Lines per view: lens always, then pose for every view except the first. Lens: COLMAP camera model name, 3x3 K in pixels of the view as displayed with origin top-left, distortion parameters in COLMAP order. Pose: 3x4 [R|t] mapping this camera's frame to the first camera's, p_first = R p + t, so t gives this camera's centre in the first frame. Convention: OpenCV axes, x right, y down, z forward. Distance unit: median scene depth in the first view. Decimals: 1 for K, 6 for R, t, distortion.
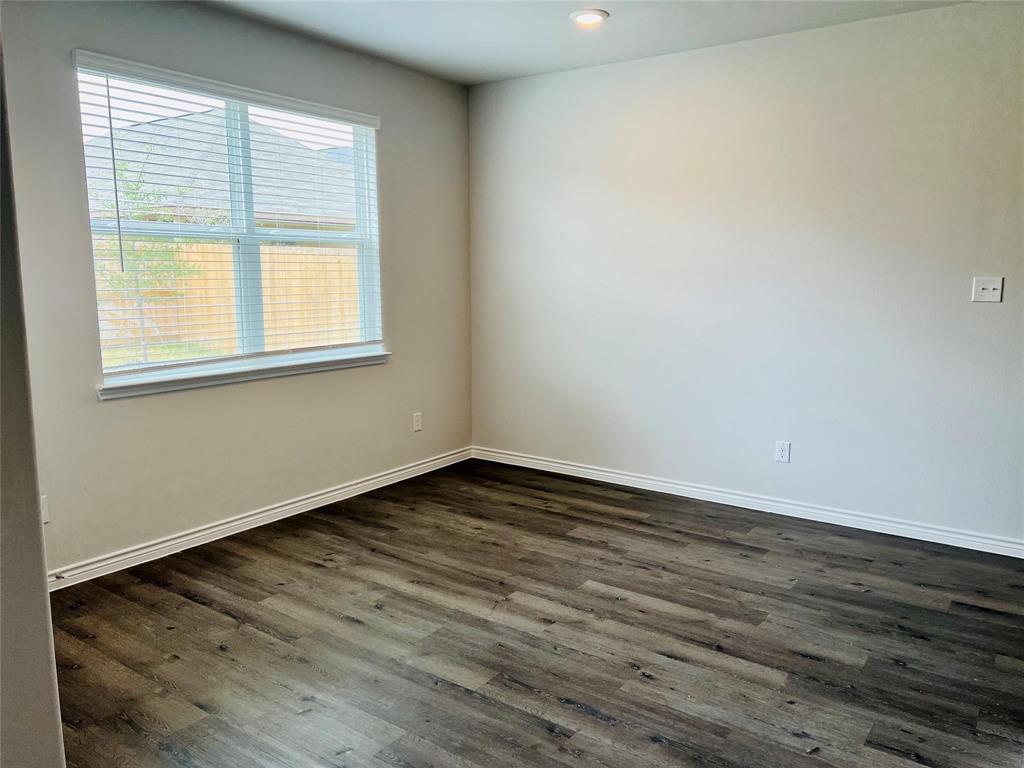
lens RADIAL K [[768.5, 0, 521.6], [0, 768.5, 375.7], [0, 0, 1]] dist [0.072472, -0.079118]
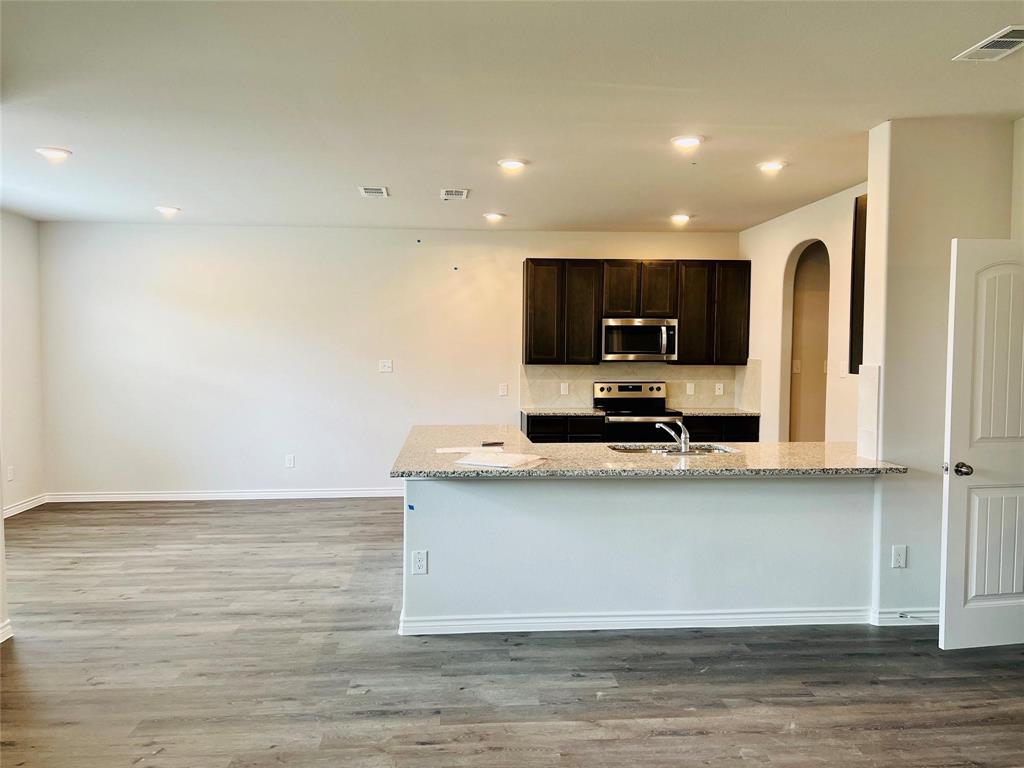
lens RADIAL K [[768.5, 0, 507.1], [0, 768.5, 383.6], [0, 0, 1]] dist [0.072472, -0.079118]
pose [[0.774855, -0.028448, 0.631499, -0.401222], [0.087283, 0.994233, -0.062308, 0.083071], [-0.626085, 0.103399, 0.772869, -0.700684]]
